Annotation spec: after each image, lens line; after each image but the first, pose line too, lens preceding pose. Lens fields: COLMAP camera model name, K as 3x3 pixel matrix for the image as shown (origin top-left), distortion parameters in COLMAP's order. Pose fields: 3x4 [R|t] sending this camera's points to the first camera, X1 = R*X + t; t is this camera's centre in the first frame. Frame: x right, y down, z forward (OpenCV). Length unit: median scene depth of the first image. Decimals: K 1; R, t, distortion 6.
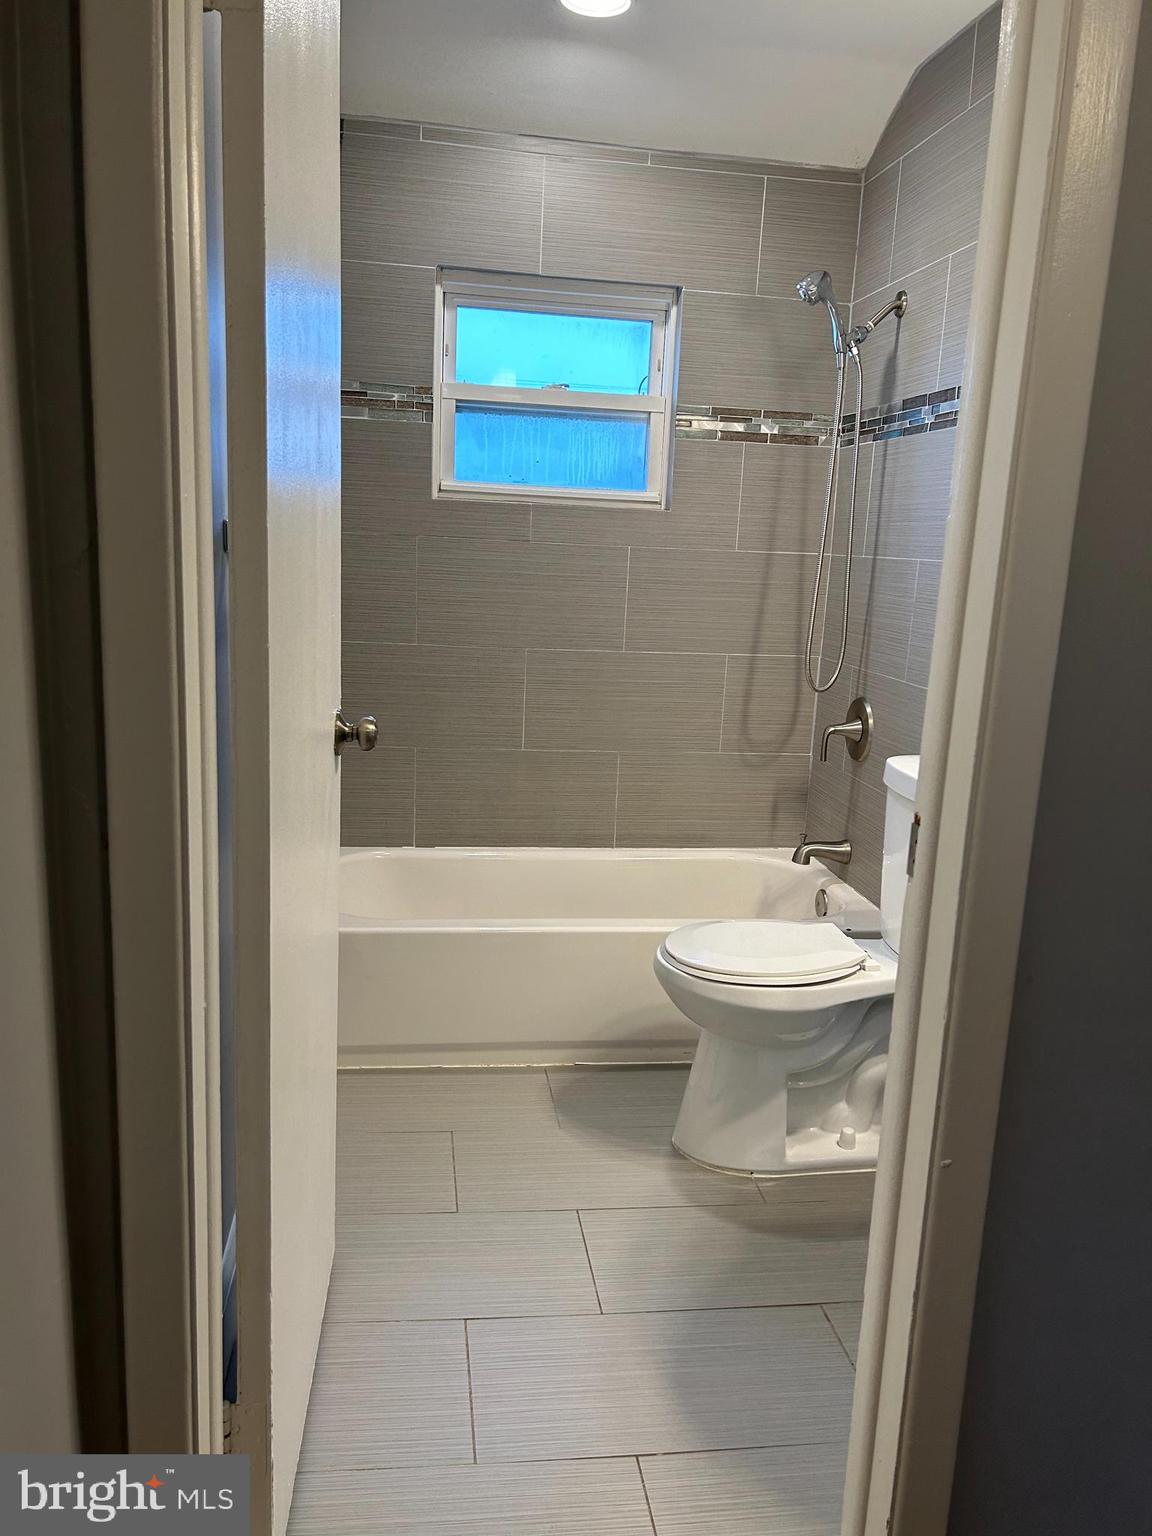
lens RADIAL K [[1180.1, 0, 575.7], [0, 1180.1, 767.6], [0, 0, 1]] dist [0.039287, -0.008324]
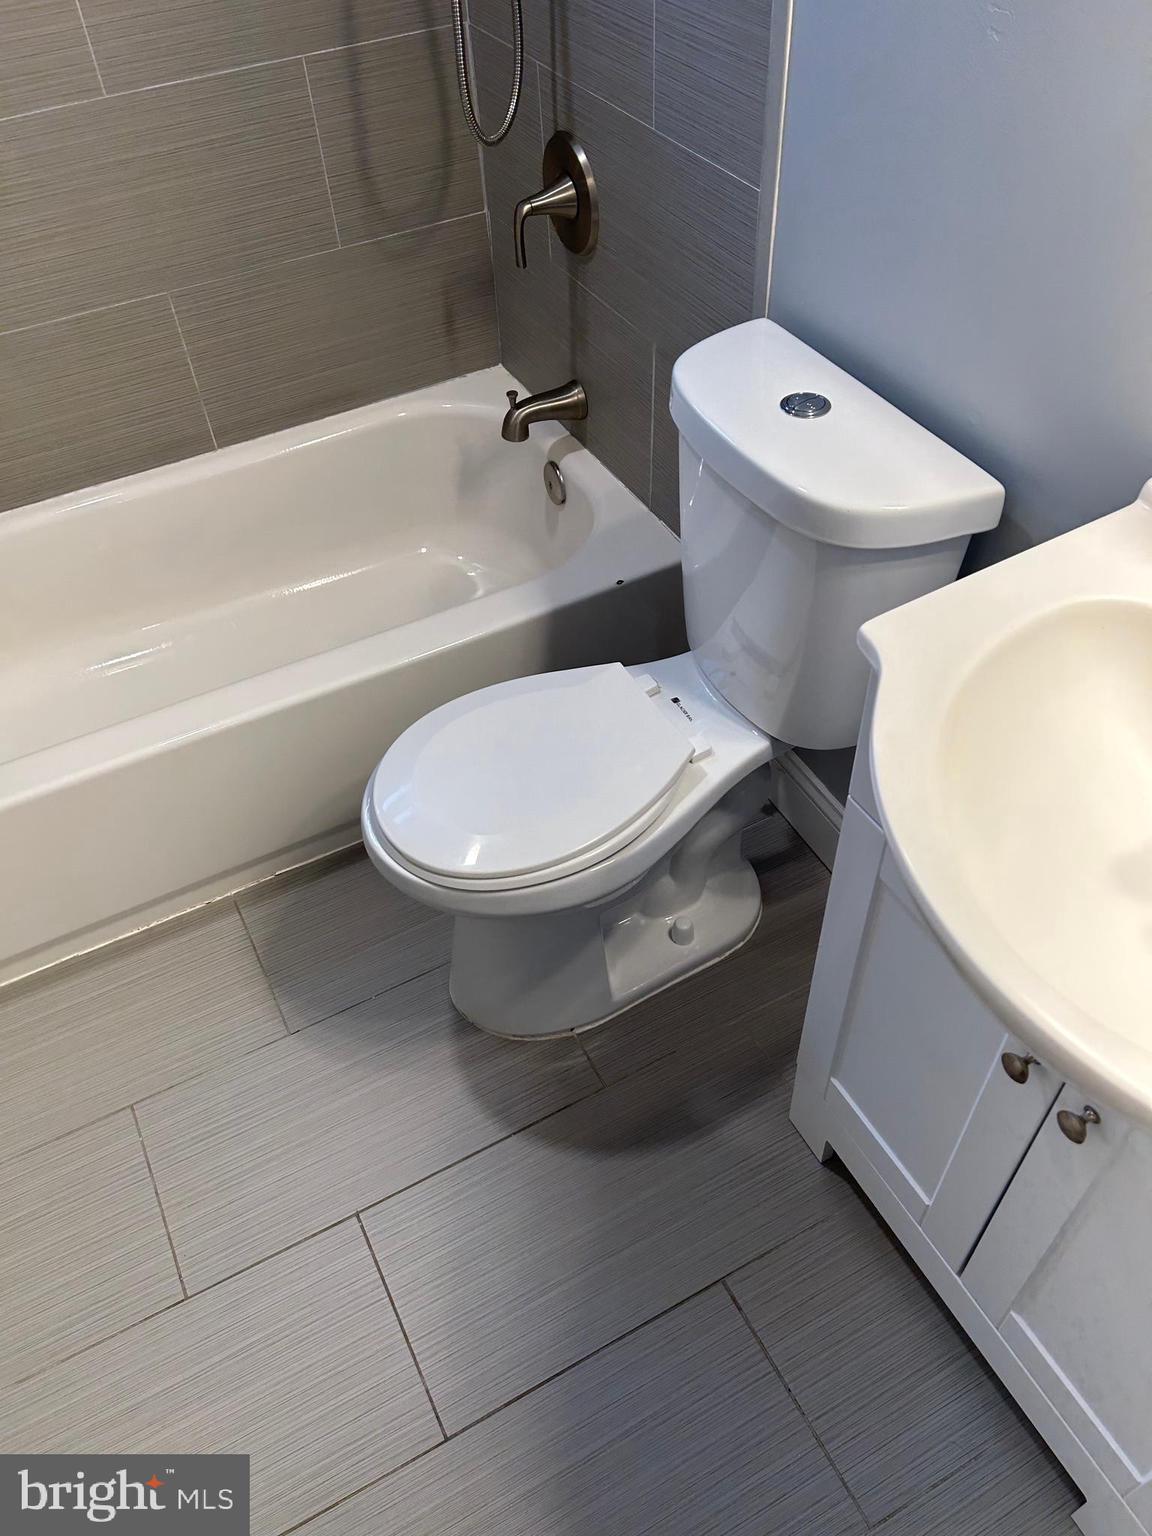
lens RADIAL K [[1180.1, 0, 572.8], [0, 1180.1, 770.3], [0, 0, 1]] dist [0.039287, -0.008324]
pose [[0.938863, -0.305000, 0.159723, 0.062386], [0.154417, 0.787673, 0.596428, -0.157754], [-0.307720, -0.535301, 0.786614, 0.393509]]
